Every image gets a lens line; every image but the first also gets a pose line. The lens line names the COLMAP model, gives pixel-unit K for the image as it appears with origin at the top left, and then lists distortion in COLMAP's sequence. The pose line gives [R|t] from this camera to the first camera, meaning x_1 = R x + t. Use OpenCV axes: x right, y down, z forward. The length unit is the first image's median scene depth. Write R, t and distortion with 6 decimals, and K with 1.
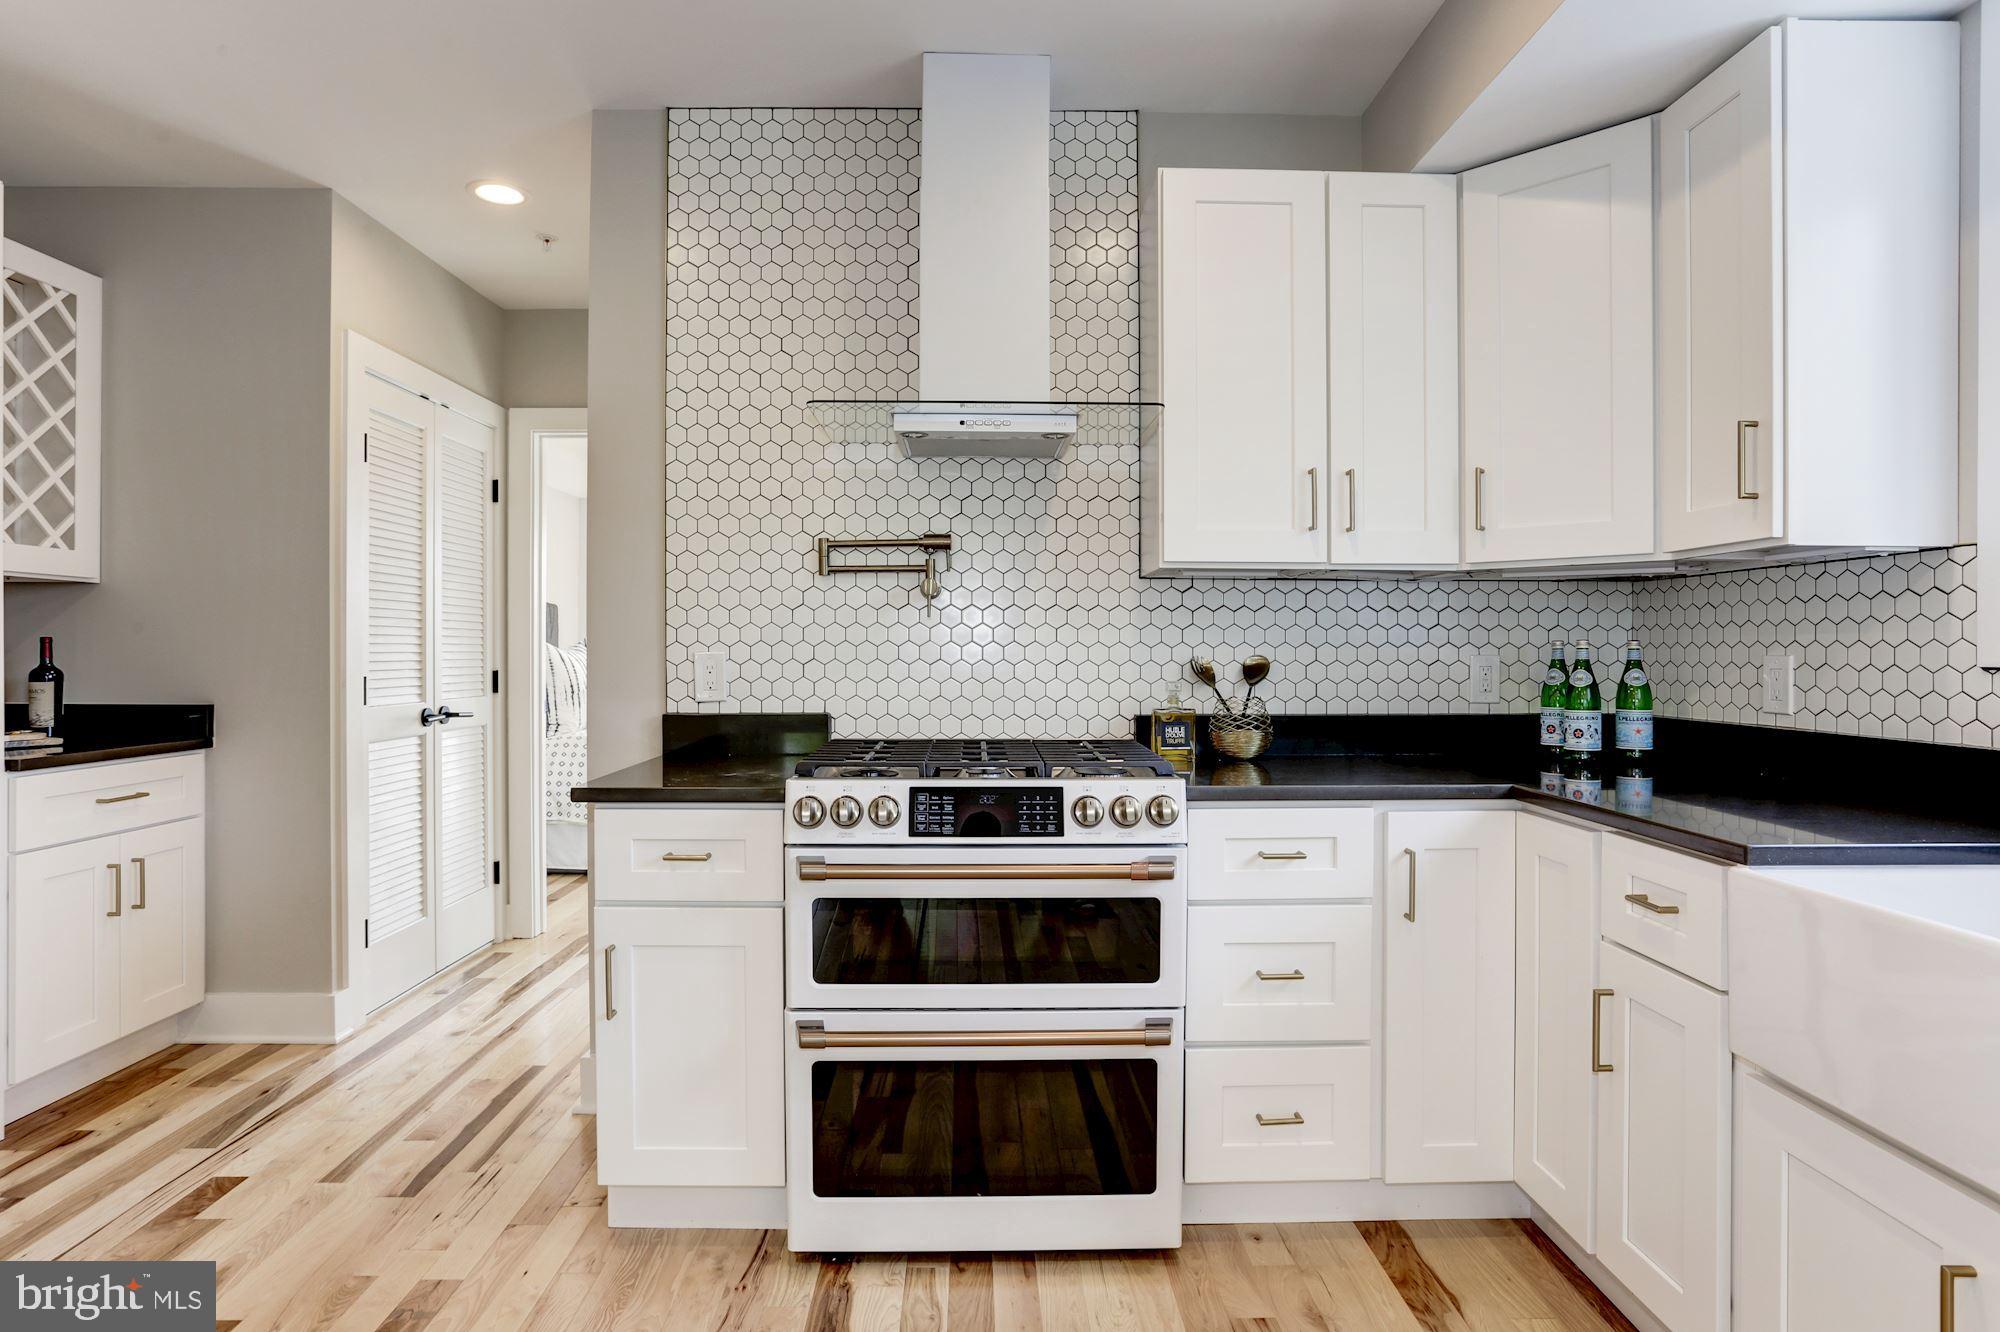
lens RADIAL K [[1066.4, 0, 994.3], [0, 1066.4, 647.6], [0, 0, 1]] dist [-0.067537, 0.045849]
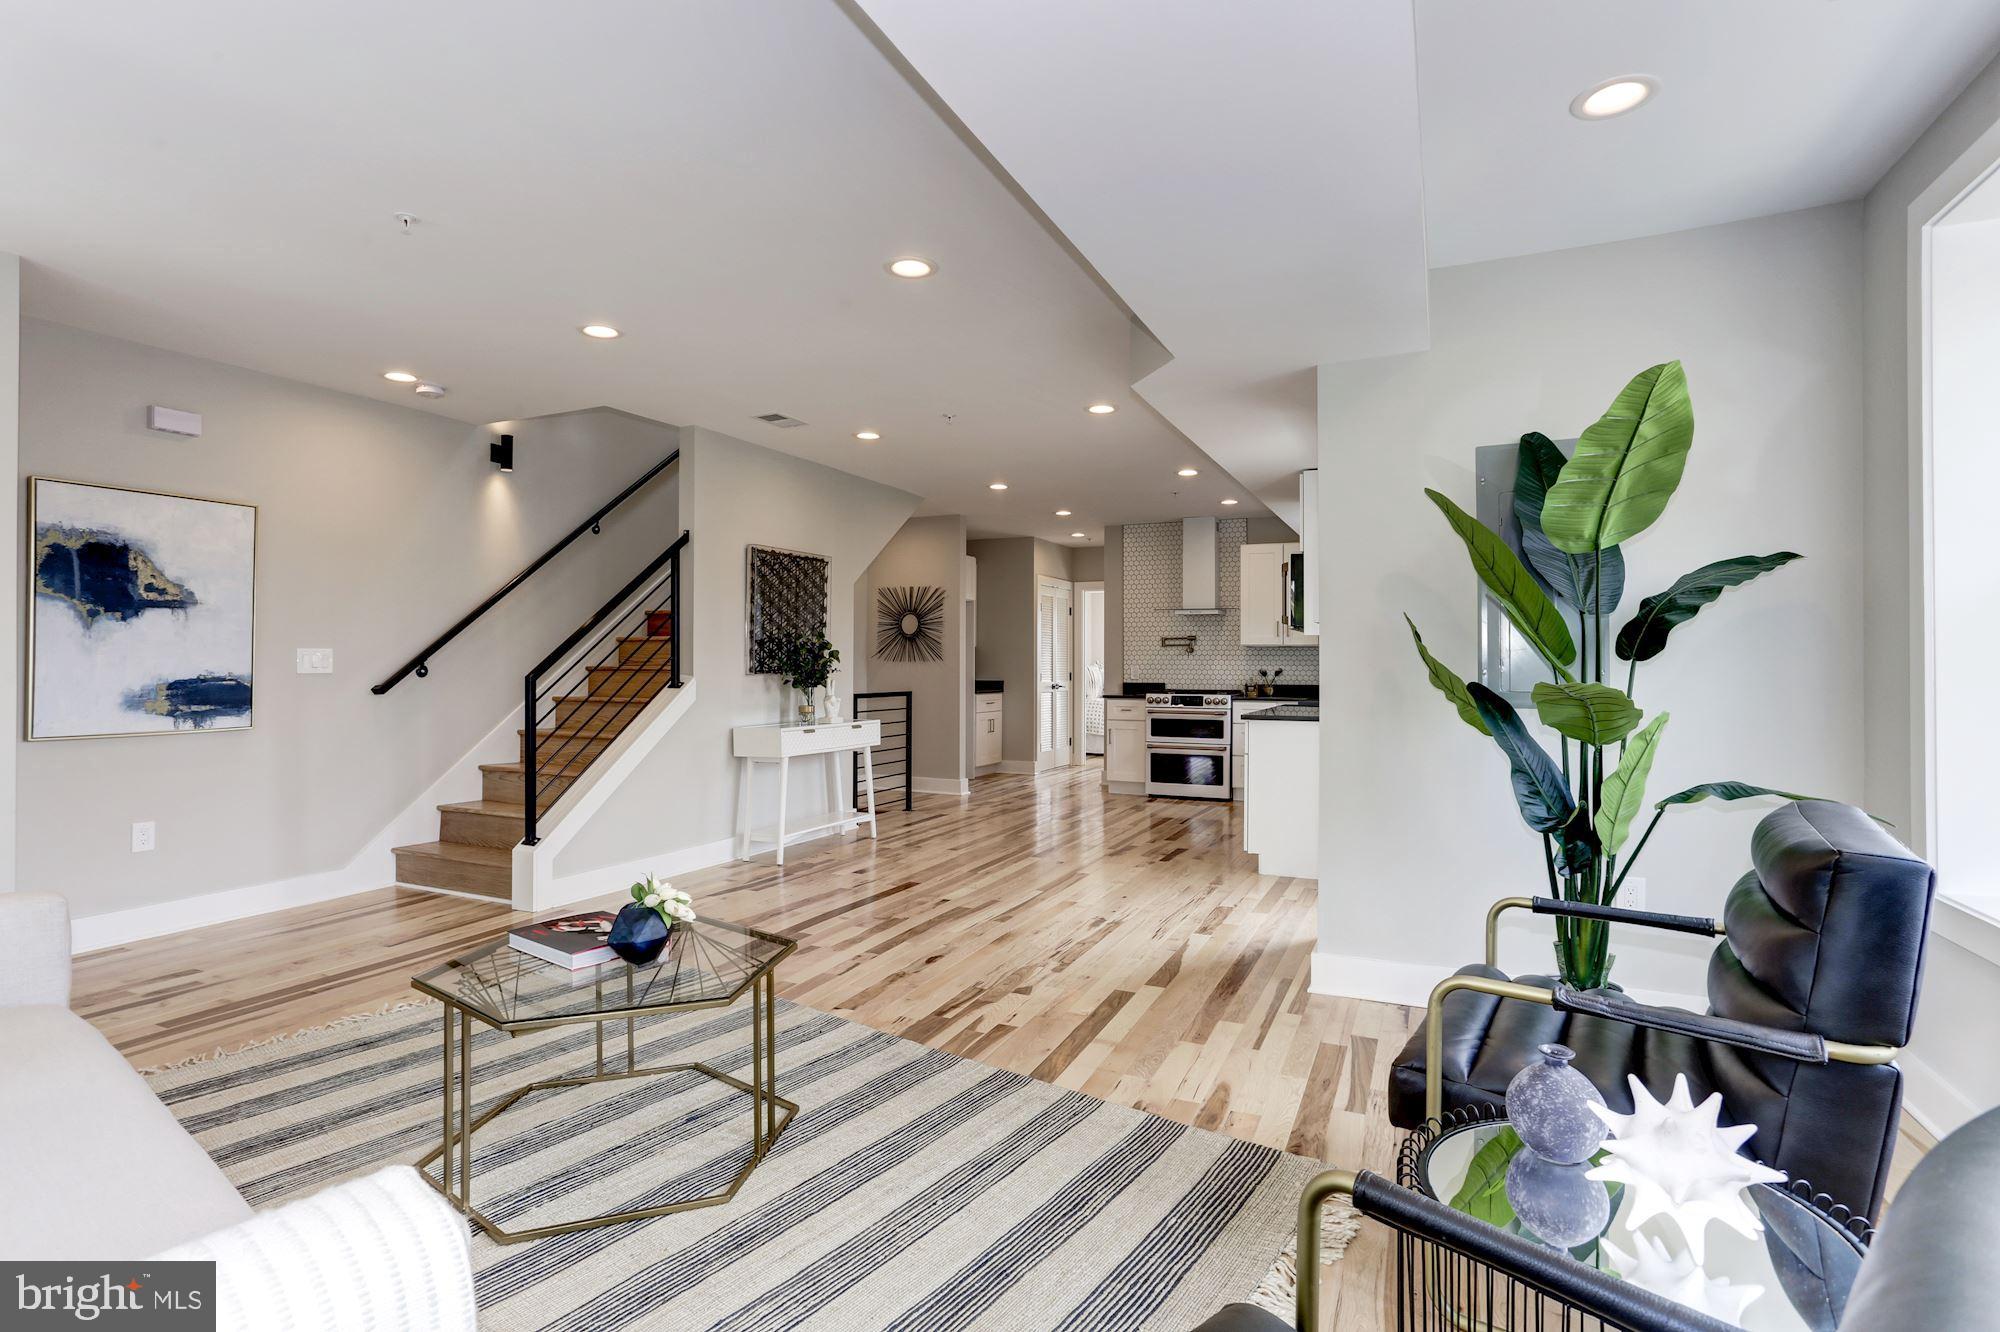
lens RADIAL K [[981.1, 0, 994.6], [0, 981.1, 654.5], [0, 0, 1]] dist [-0.067937, 0.038061]
pose [[0.898140, -0.002191, -0.439704, 0.864649], [-0.002039, 0.999956, -0.009147, -0.007091], [0.439705, 0.009112, 0.898096, -2.491818]]
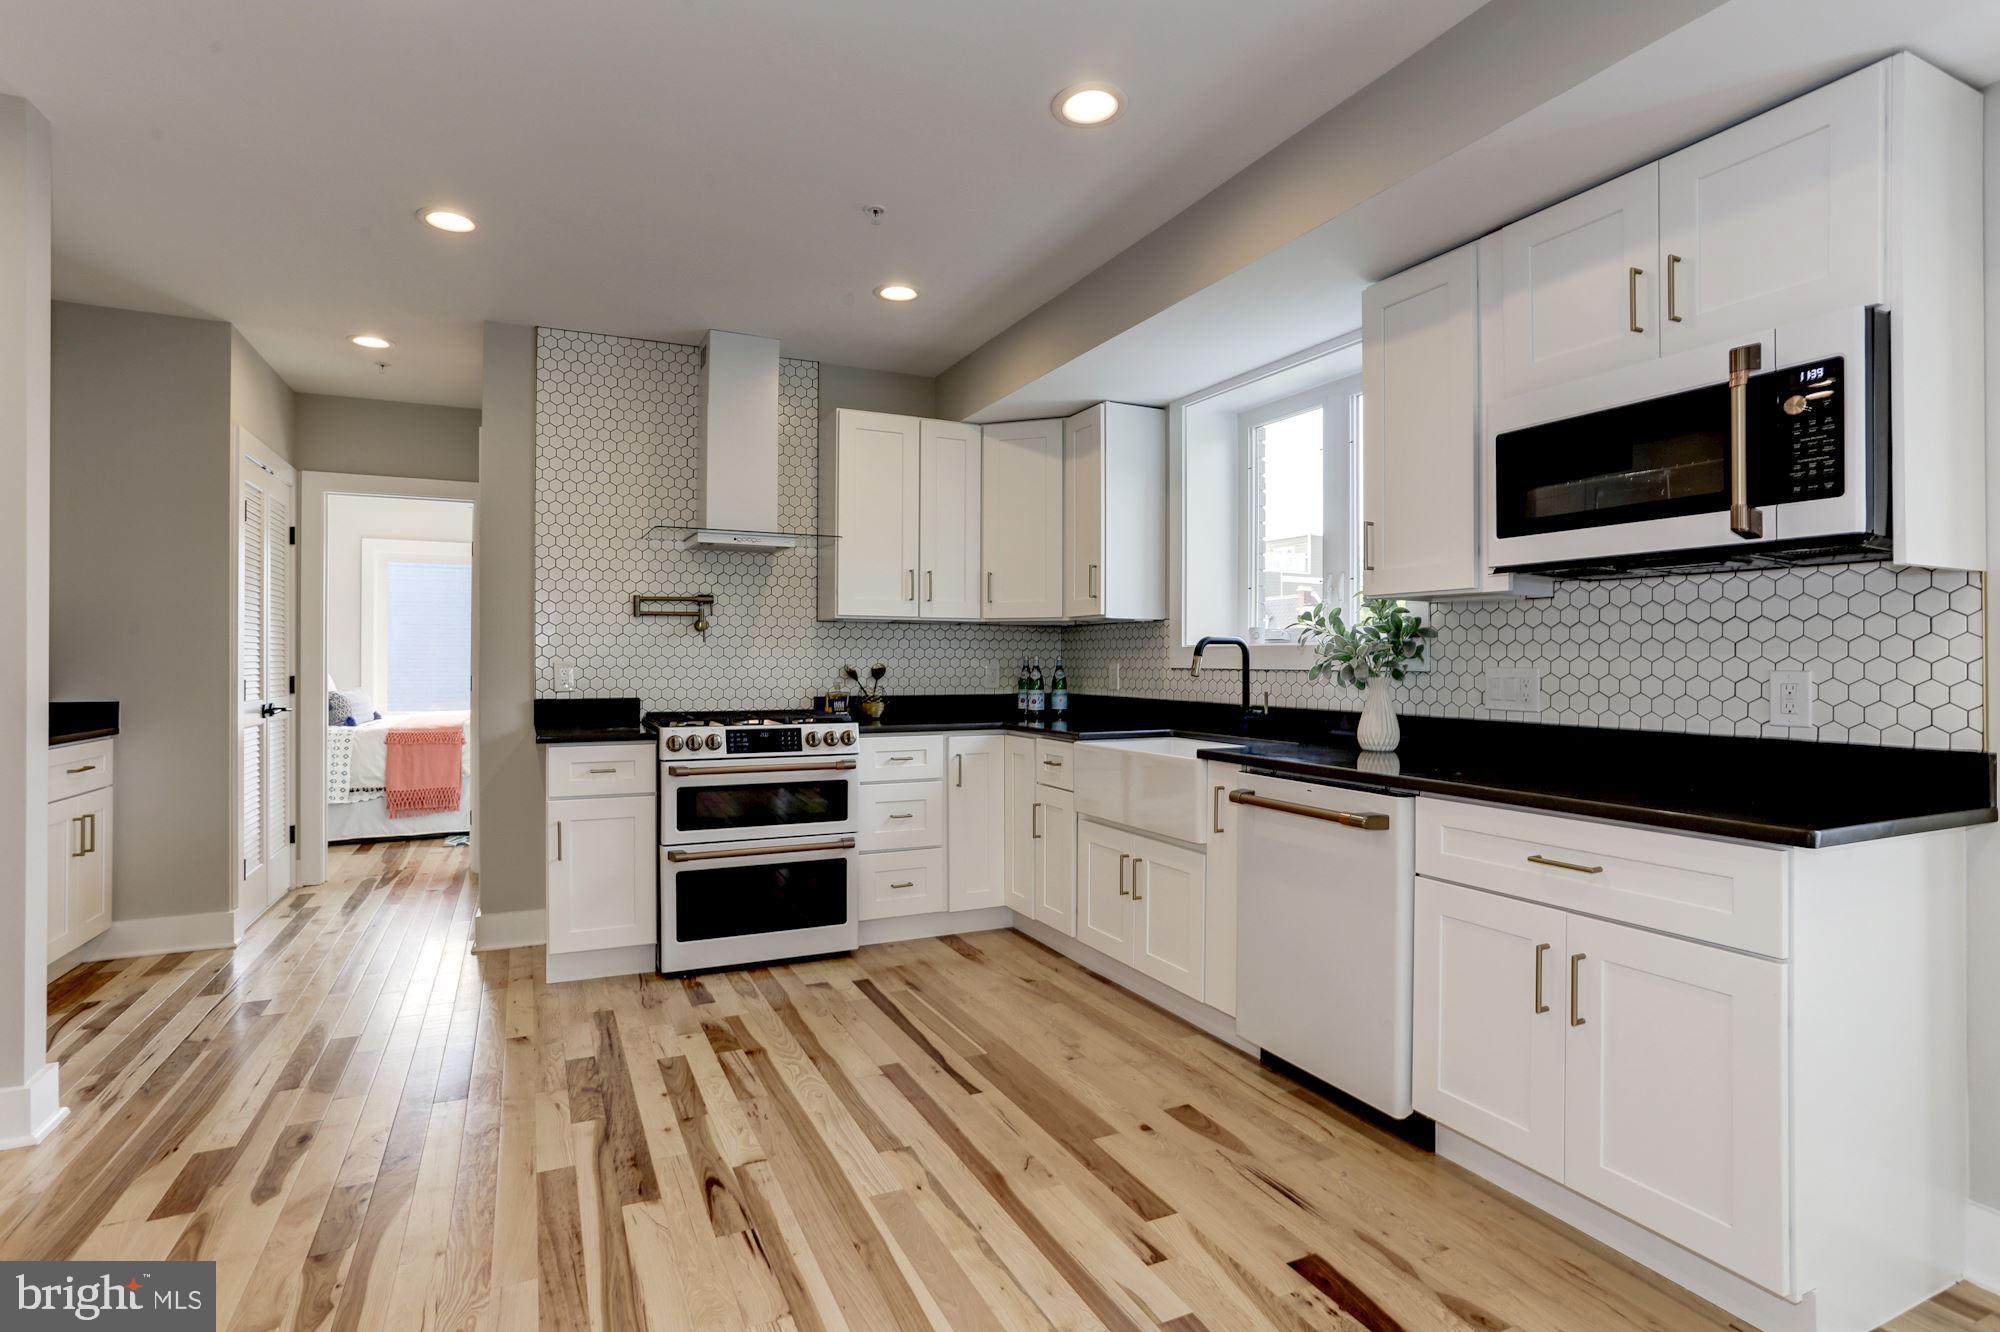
lens RADIAL K [[981.1, 0, 994.6], [0, 981.1, 654.5], [0, 0, 1]] dist [-0.067937, 0.038061]
pose [[0.908470, 0.003548, 0.417935, -0.296482], [-0.002119, 0.999990, -0.003884, -0.002668], [-0.417945, 0.002643, 0.908469, -0.668390]]
